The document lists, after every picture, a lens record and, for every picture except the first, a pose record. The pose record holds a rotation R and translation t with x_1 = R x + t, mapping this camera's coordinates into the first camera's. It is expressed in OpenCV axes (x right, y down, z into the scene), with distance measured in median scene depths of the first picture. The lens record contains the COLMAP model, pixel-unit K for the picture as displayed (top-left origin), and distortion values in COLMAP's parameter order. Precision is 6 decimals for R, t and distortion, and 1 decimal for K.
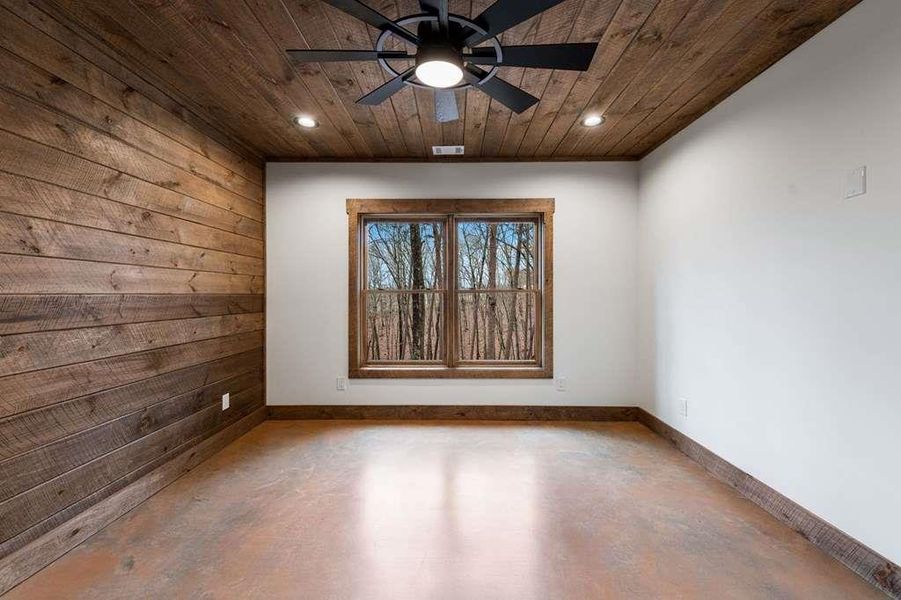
lens RADIAL K [[352.9, 0, 452.4], [0, 352.9, 294.1], [0, 0, 1]] dist [0.010901, -0.004982]
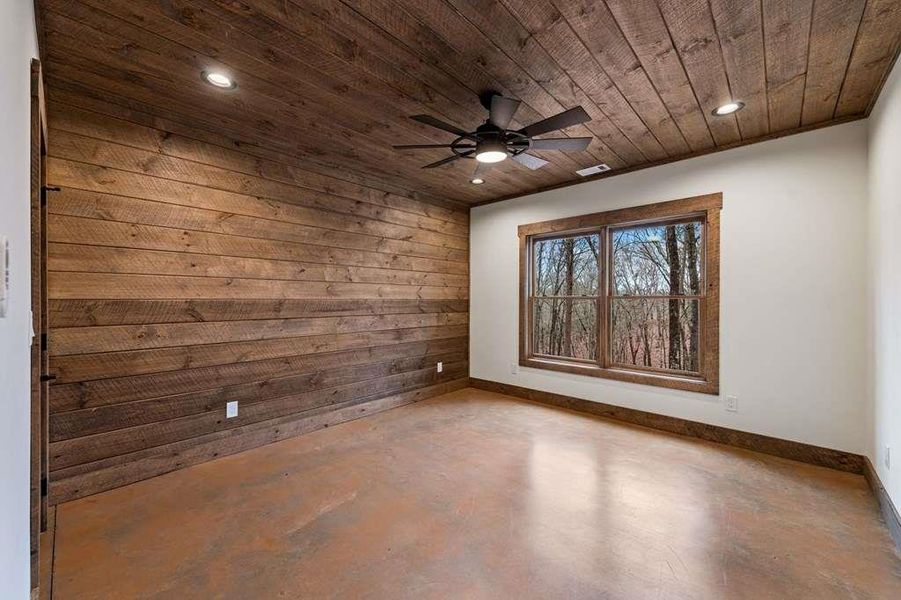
lens RADIAL K [[353.1, 0, 451.7], [0, 353.1, 297.8], [0, 0, 1]] dist [0.000040, -0.000296]
pose [[0.737058, -0.000857, -0.675829, 0.475086], [-0.002954, 0.999986, -0.004490, -0.000601], [0.675823, 0.005306, 0.737045, -0.132186]]
